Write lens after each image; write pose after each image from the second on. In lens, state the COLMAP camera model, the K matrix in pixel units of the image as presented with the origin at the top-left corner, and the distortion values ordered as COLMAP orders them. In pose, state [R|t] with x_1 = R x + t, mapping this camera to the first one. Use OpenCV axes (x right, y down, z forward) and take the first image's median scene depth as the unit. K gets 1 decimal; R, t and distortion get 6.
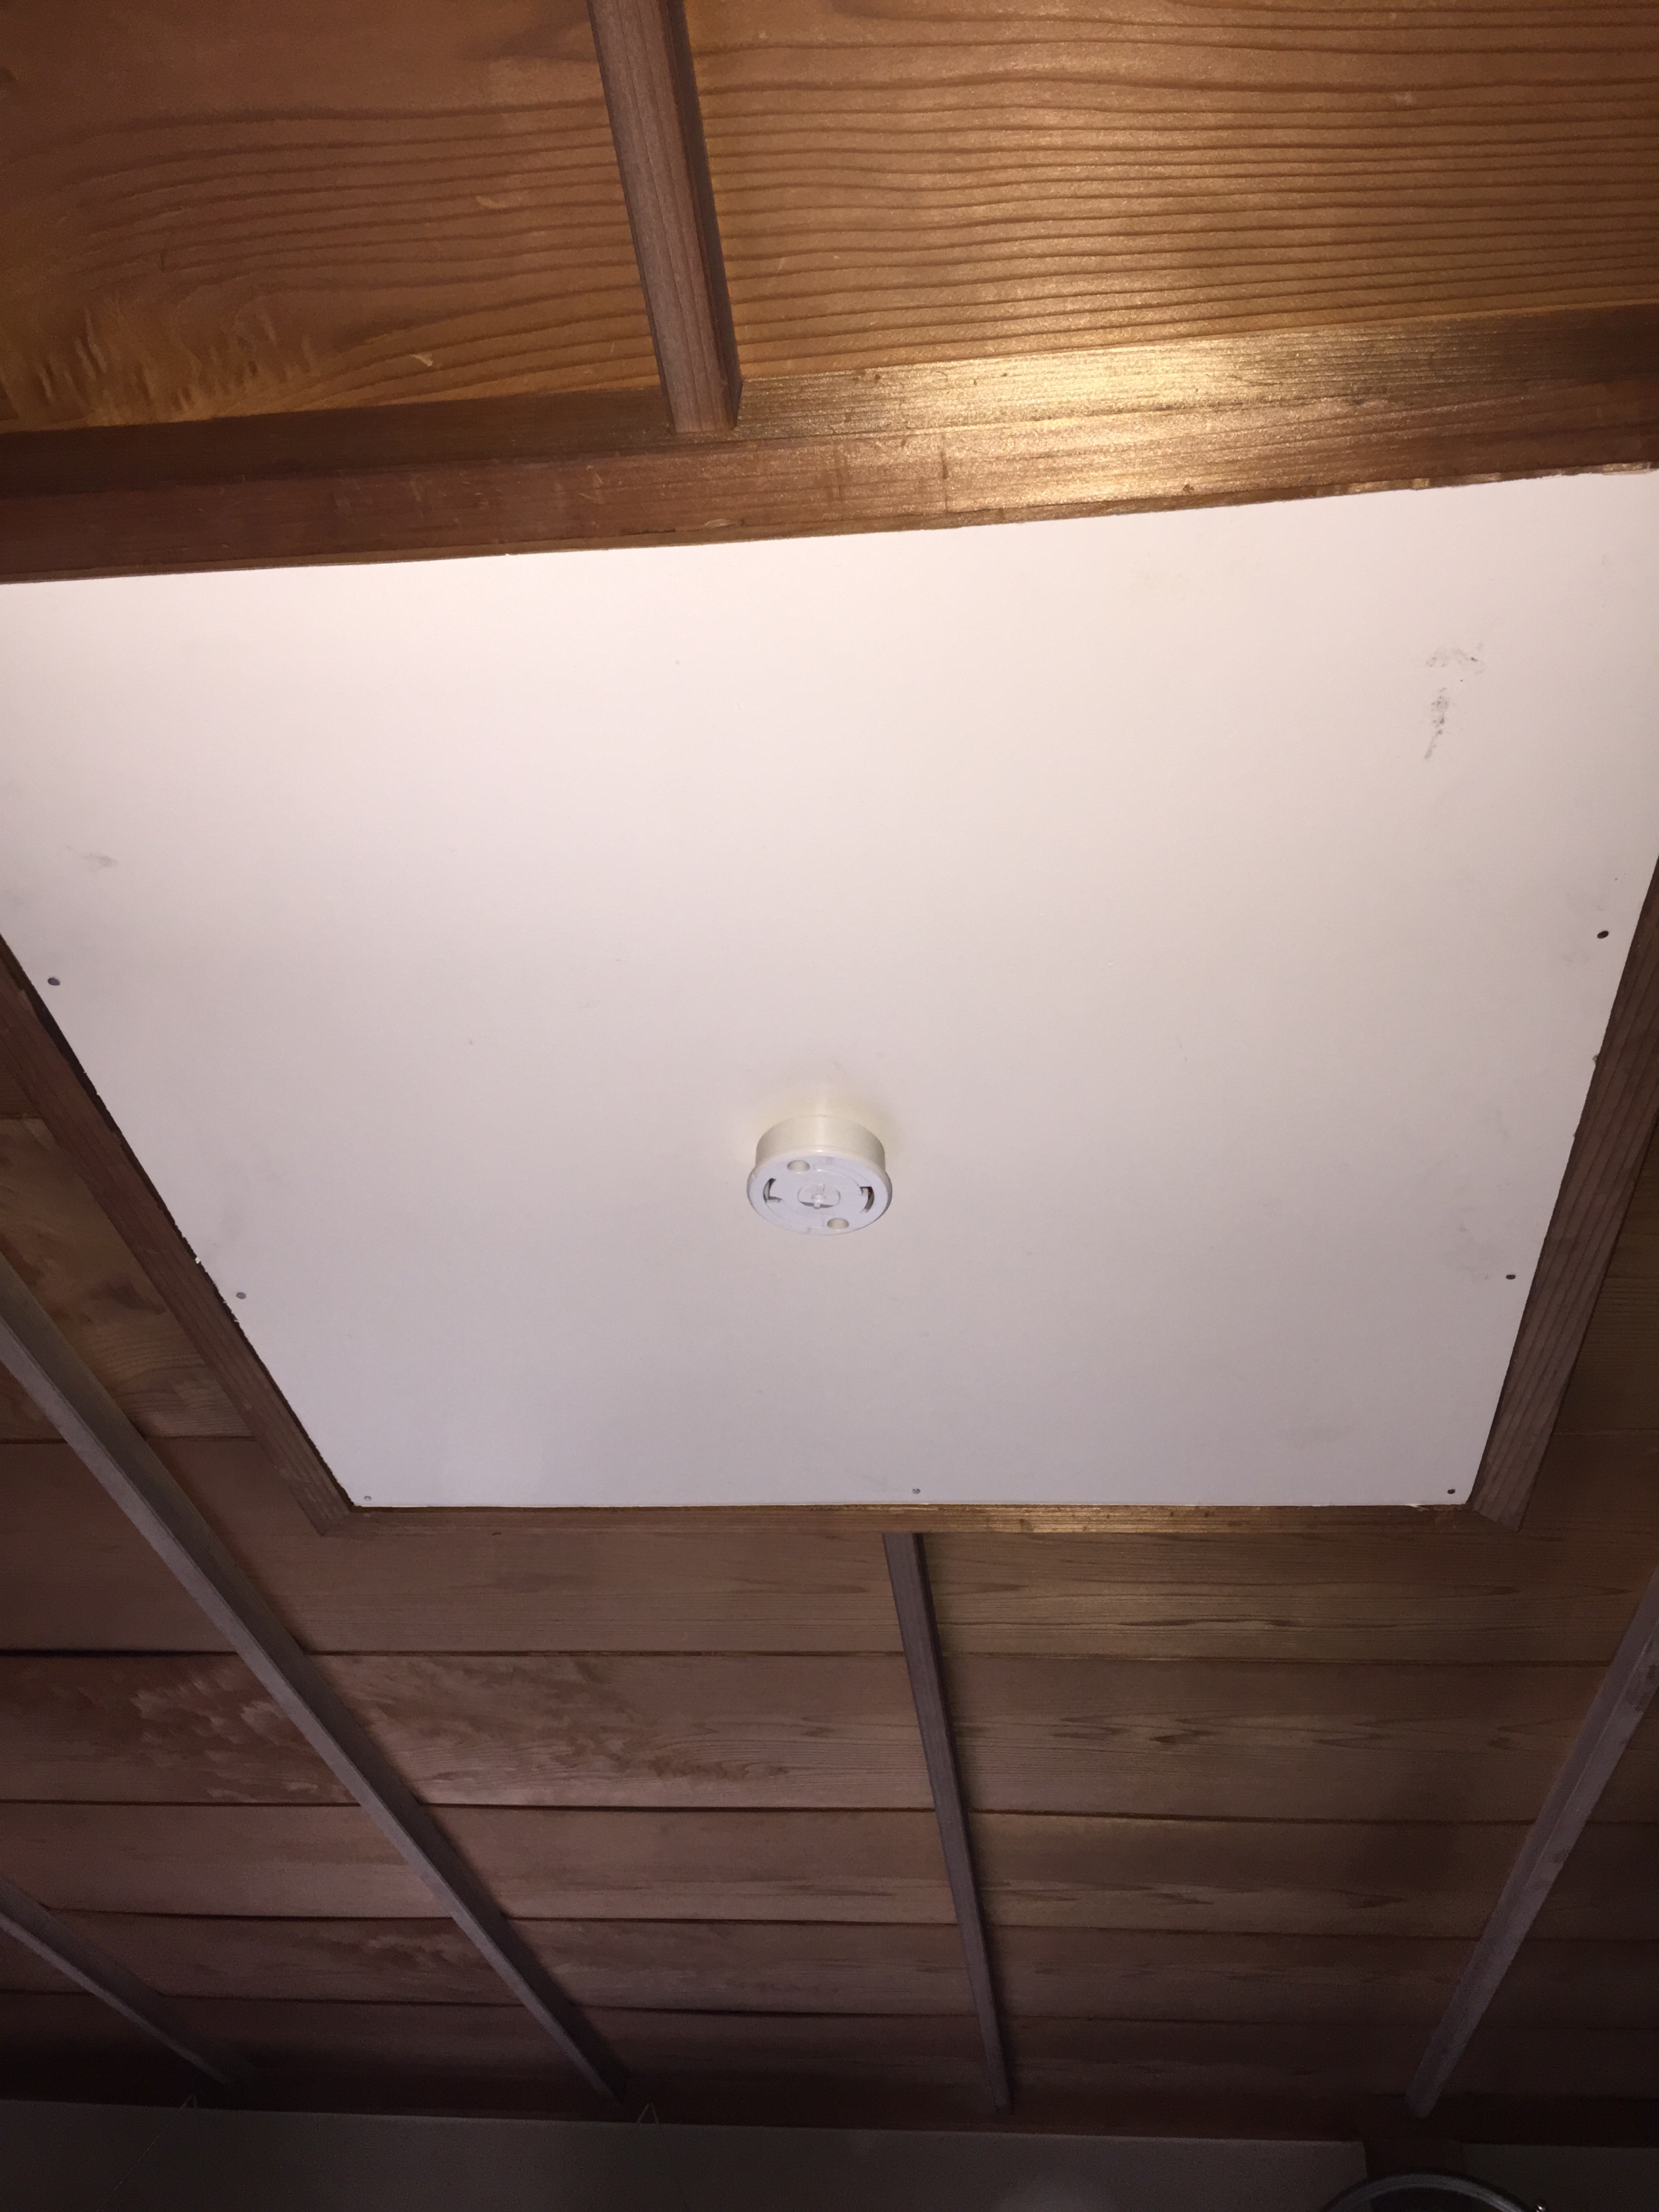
lens RADIAL K [[1831.9, 0, 829.5], [0, 1831.9, 1106.0], [0, 0, 1]] dist [0.065542, -0.112601]
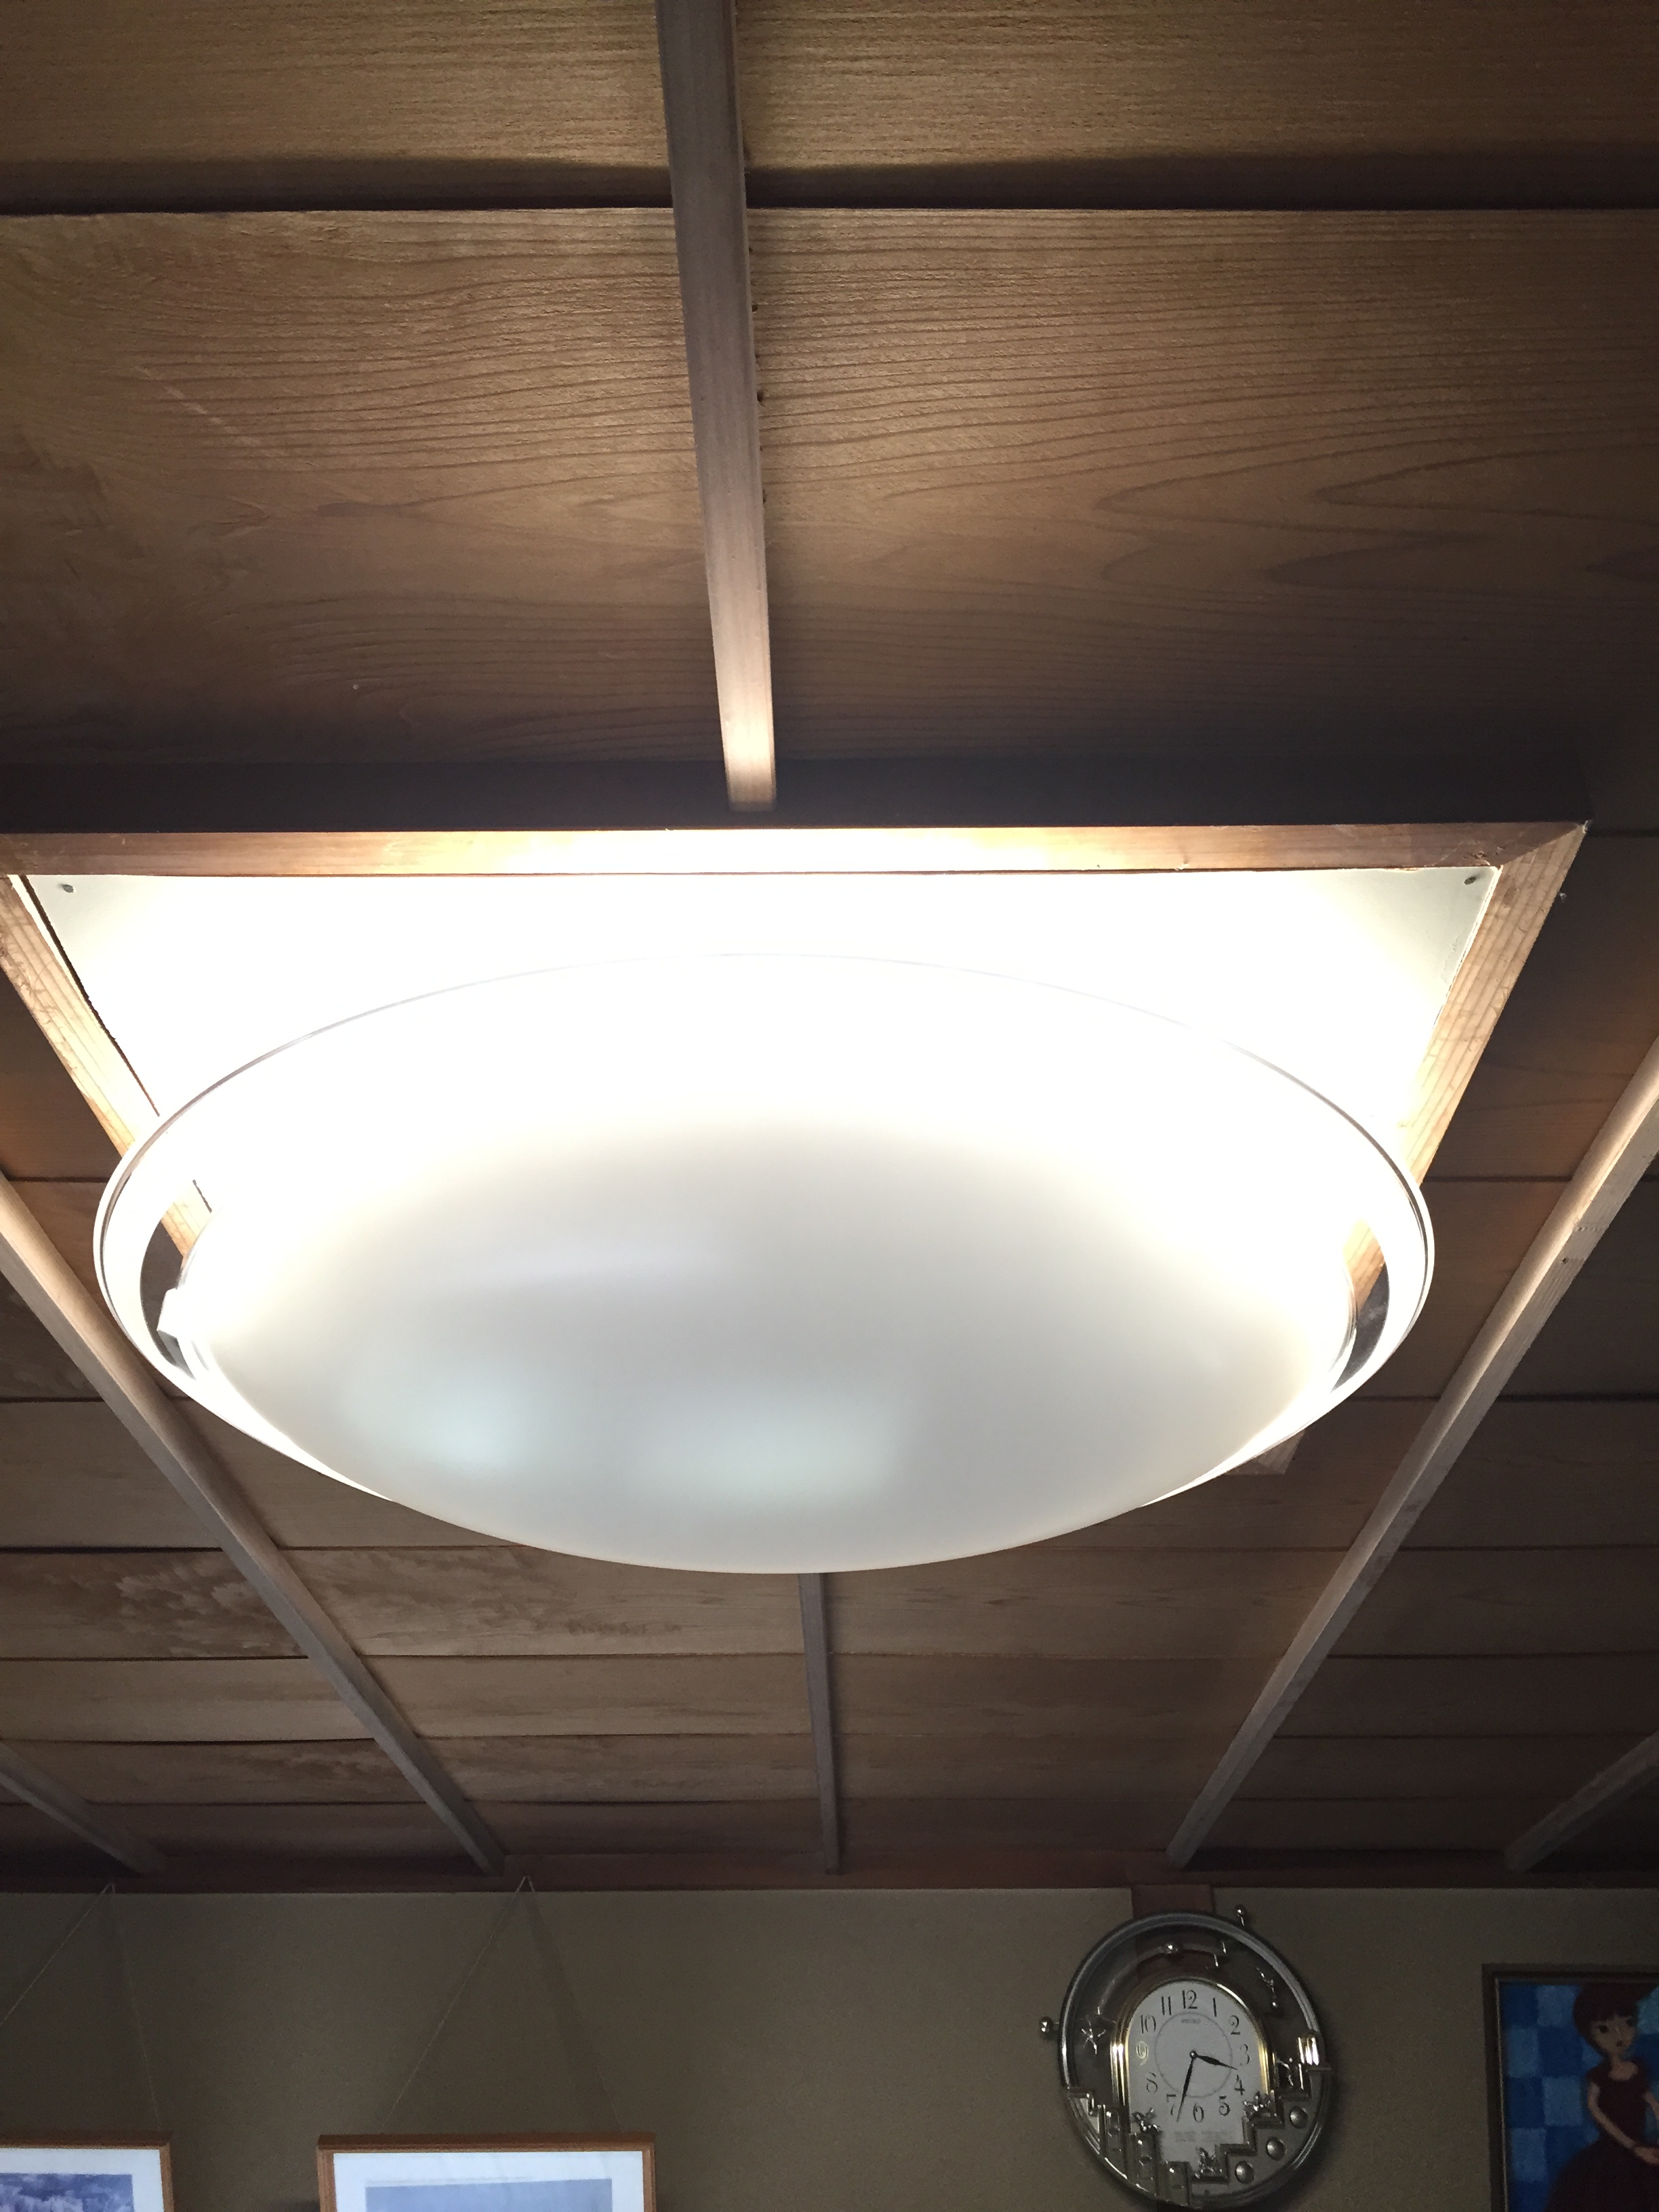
lens RADIAL K [[1847.1, 0, 829.5], [0, 1847.1, 1106.0], [0, 0, 1]] dist [0.053962, -0.095419]
pose [[0.993933, 0.011178, 0.109416, -0.062875], [-0.024794, 0.991987, 0.123886, -0.125556], [-0.107154, -0.125848, 0.986246, -0.151120]]
